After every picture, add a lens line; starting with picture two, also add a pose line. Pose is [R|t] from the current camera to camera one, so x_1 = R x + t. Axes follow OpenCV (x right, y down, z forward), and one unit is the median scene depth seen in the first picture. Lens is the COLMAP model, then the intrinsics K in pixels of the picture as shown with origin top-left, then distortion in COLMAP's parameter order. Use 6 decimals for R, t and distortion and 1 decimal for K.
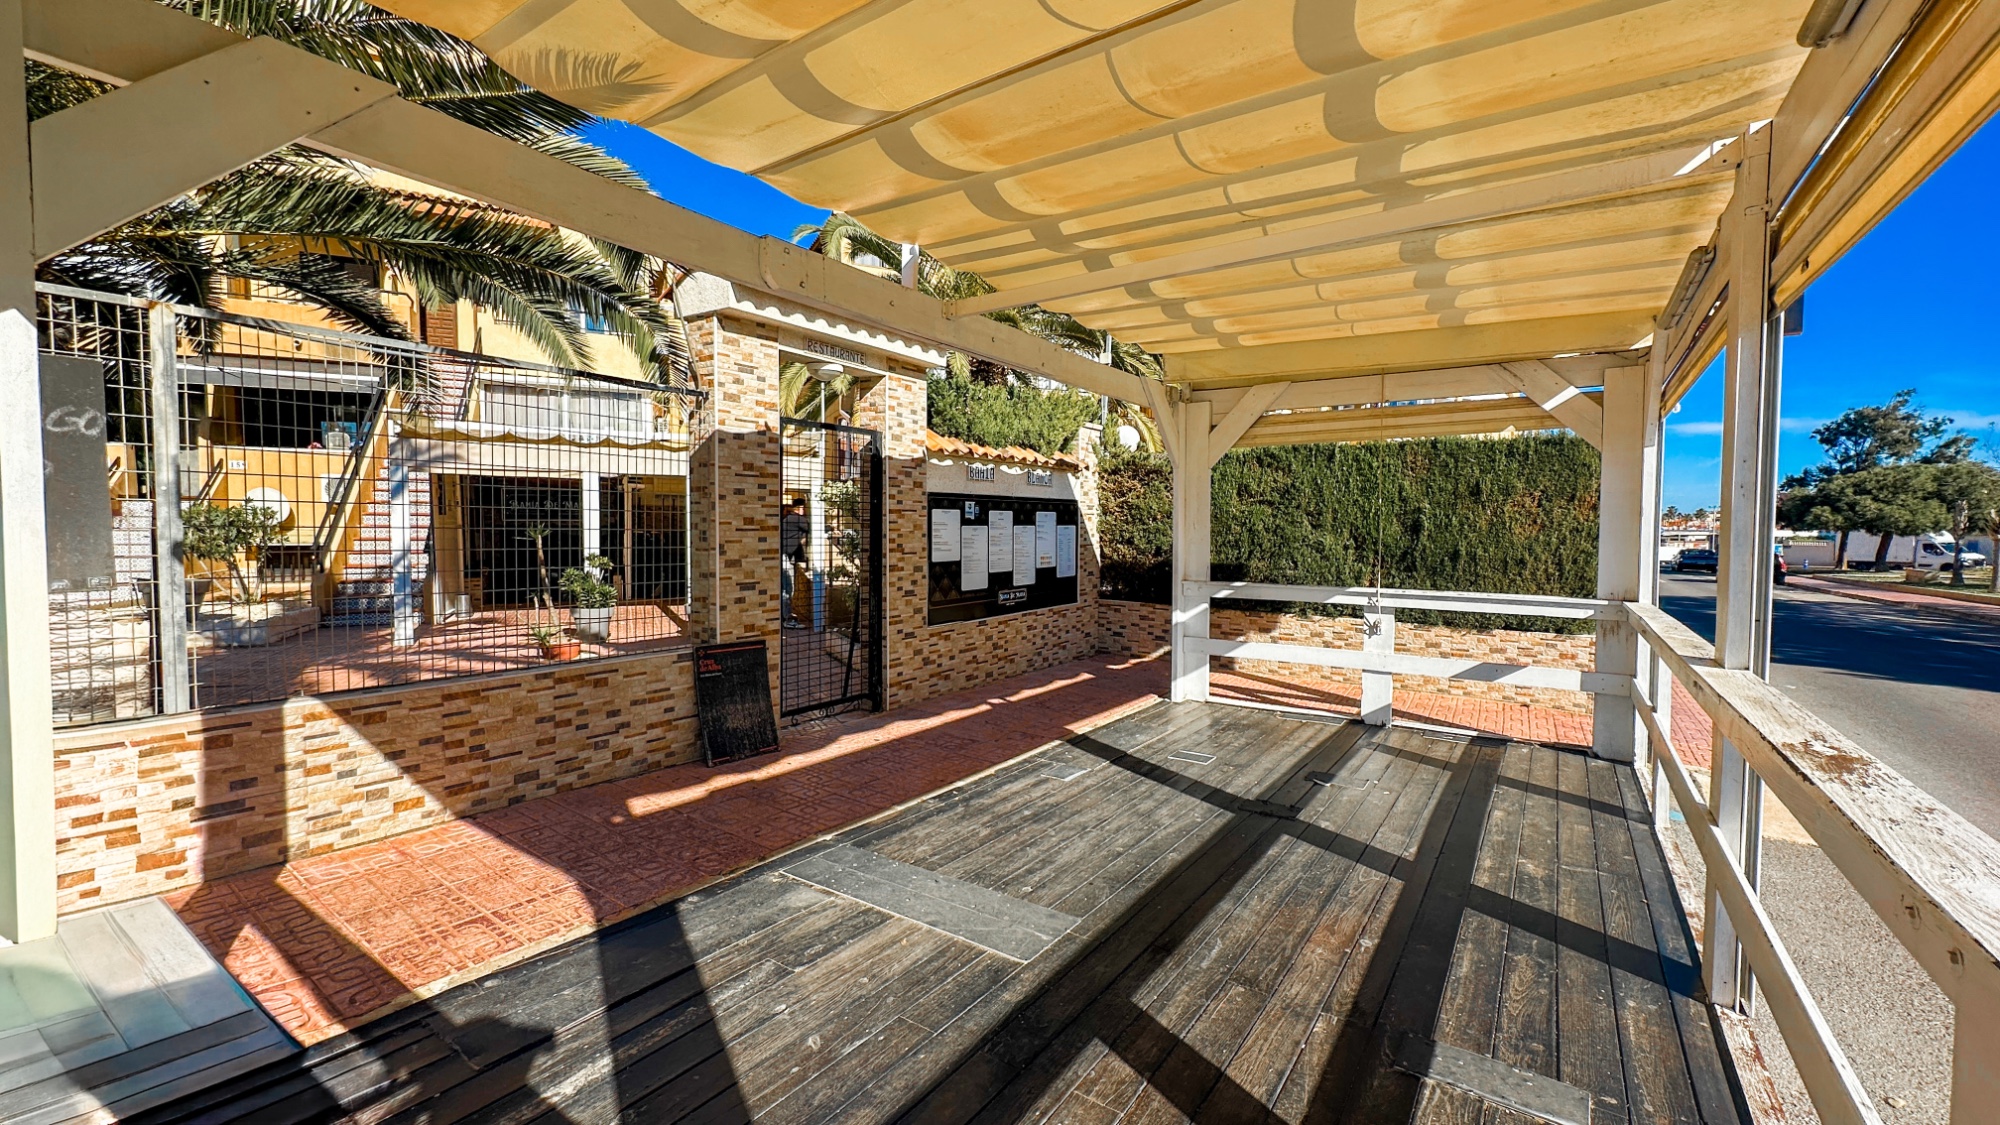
lens RADIAL K [[796.0, 0, 1000.5], [0, 796.0, 562.0], [0, 0, 1]] dist [-0.001324, 0.000115]
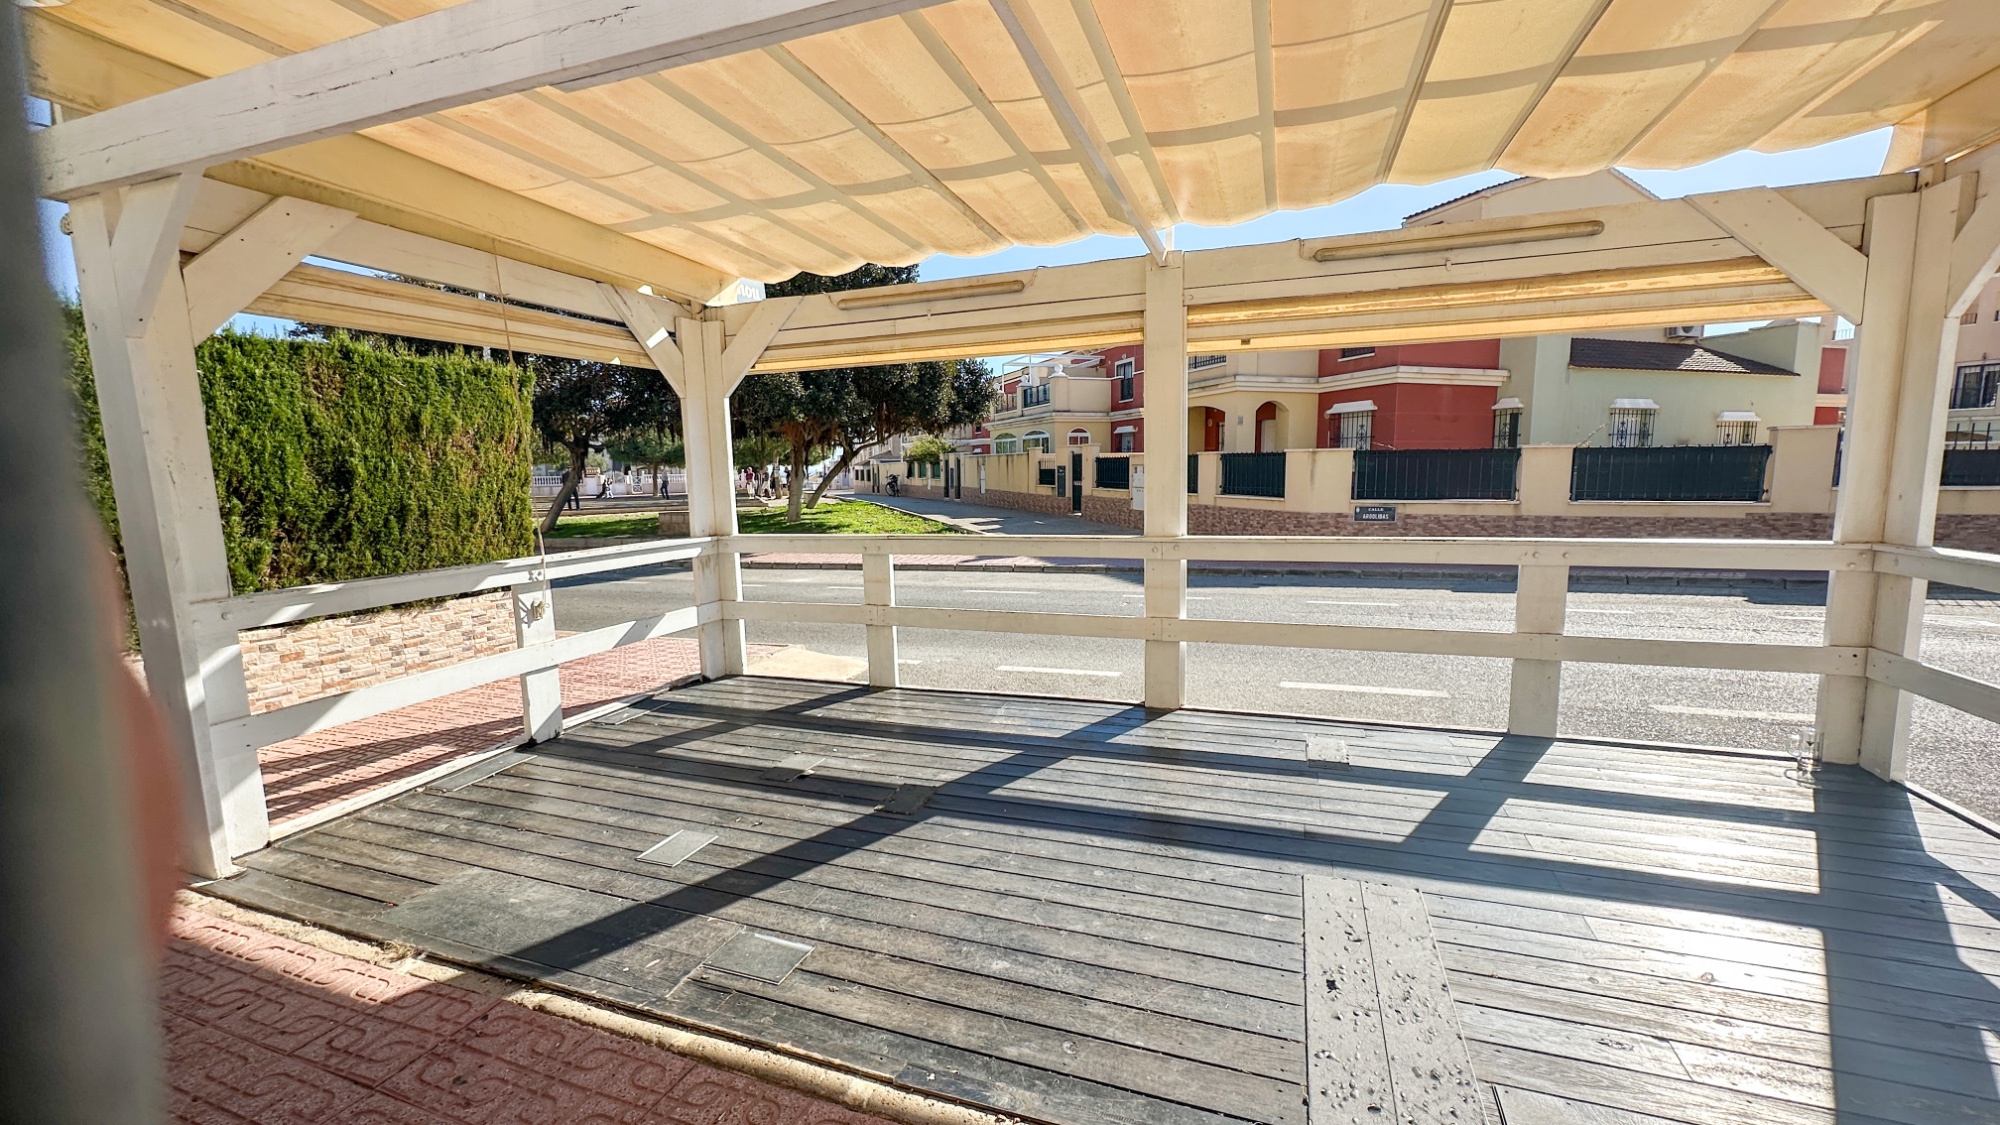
lens RADIAL K [[796.0, 0, 995.0], [0, 796.0, 562.7], [0, 0, 1]] dist [-0.001324, 0.000115]
pose [[-0.260012, -0.118618, 0.958292, -0.330152], [0.057851, 0.988730, 0.138082, -0.037272], [-0.963871, 0.091341, -0.250219, 0.763435]]
